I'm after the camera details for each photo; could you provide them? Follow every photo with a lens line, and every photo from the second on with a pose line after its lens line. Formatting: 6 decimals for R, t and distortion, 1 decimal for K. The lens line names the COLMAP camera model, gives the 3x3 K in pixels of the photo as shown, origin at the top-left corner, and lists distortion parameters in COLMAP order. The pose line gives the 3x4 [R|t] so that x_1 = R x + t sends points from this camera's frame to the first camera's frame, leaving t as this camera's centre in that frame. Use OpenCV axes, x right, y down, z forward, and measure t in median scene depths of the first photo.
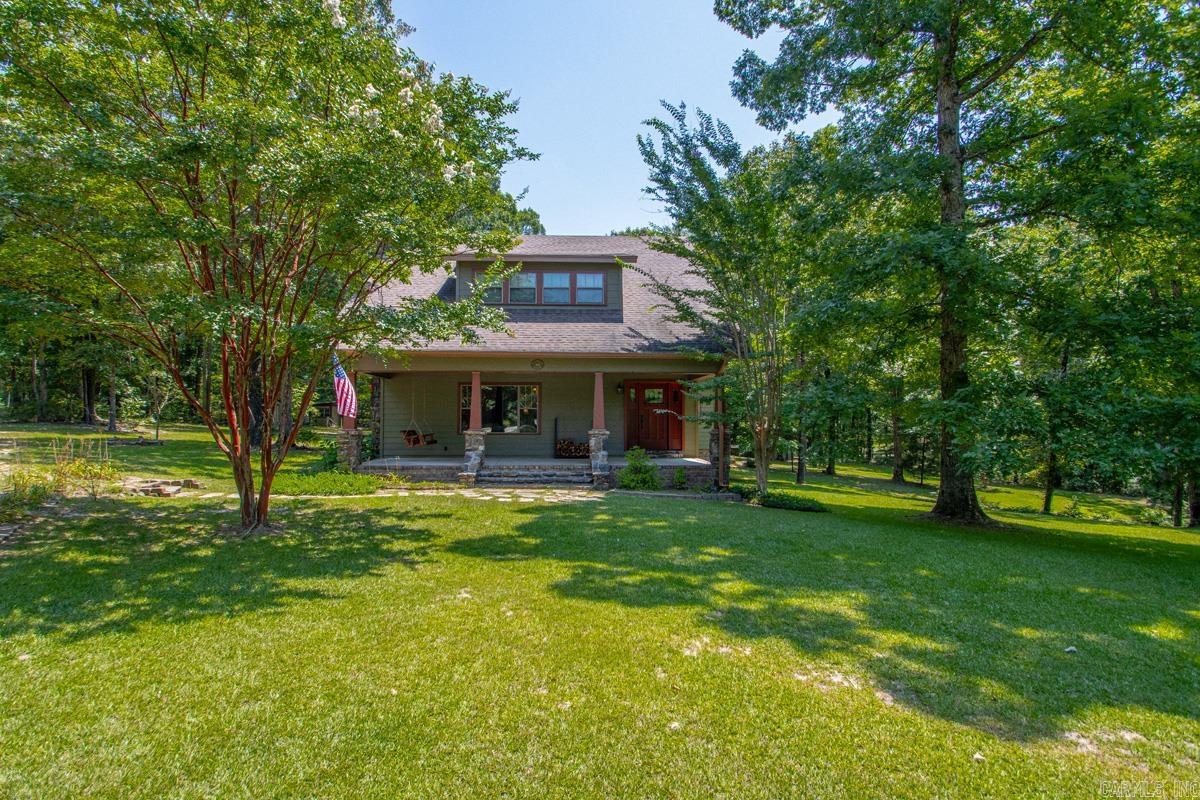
lens RADIAL K [[577.8, 0, 600.0], [0, 577.8, 400.0], [0, 0, 1]] dist [0.000036, -0.000050]
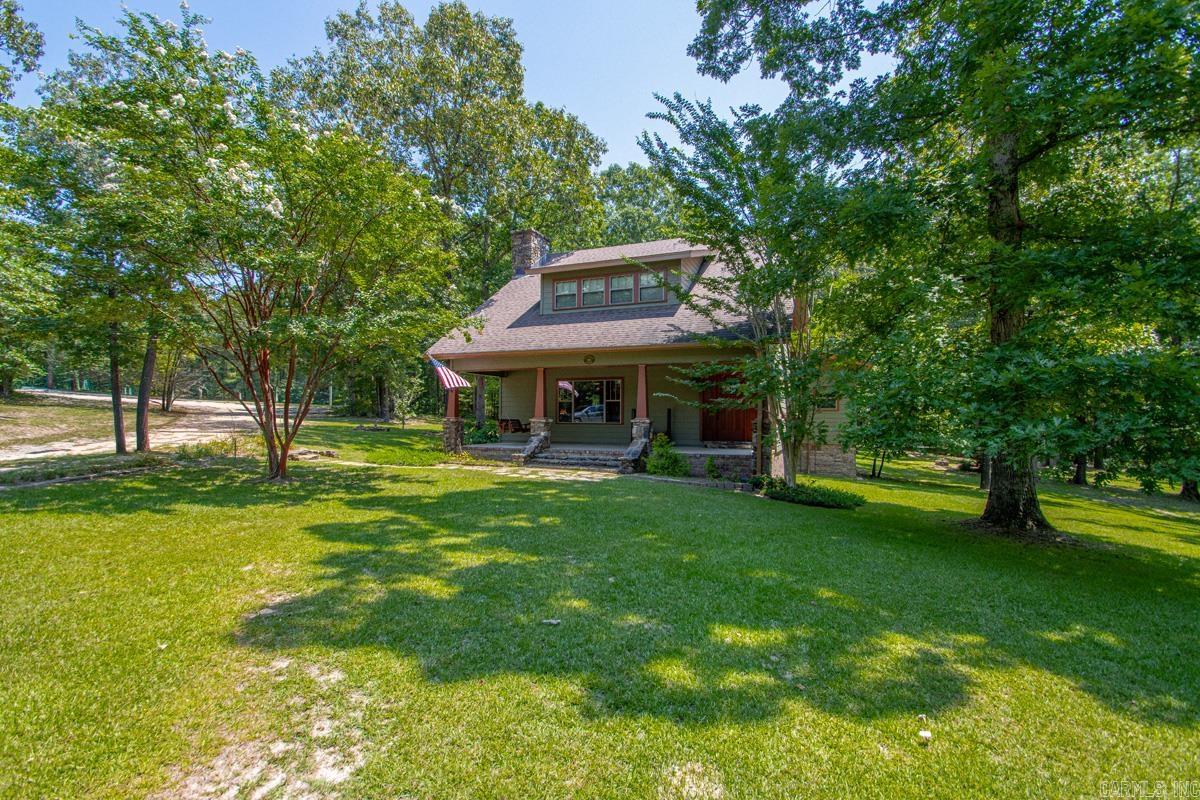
lens RADIAL K [[557.3, 0, 600.0], [0, 557.3, 400.0], [0, 0, 1]] dist [0.019753, -0.000124]
pose [[0.898473, -0.013606, -0.438817, 0.404483], [0.013776, 0.999901, -0.002797, 0.021544], [0.438812, -0.003532, 0.898572, 0.055216]]
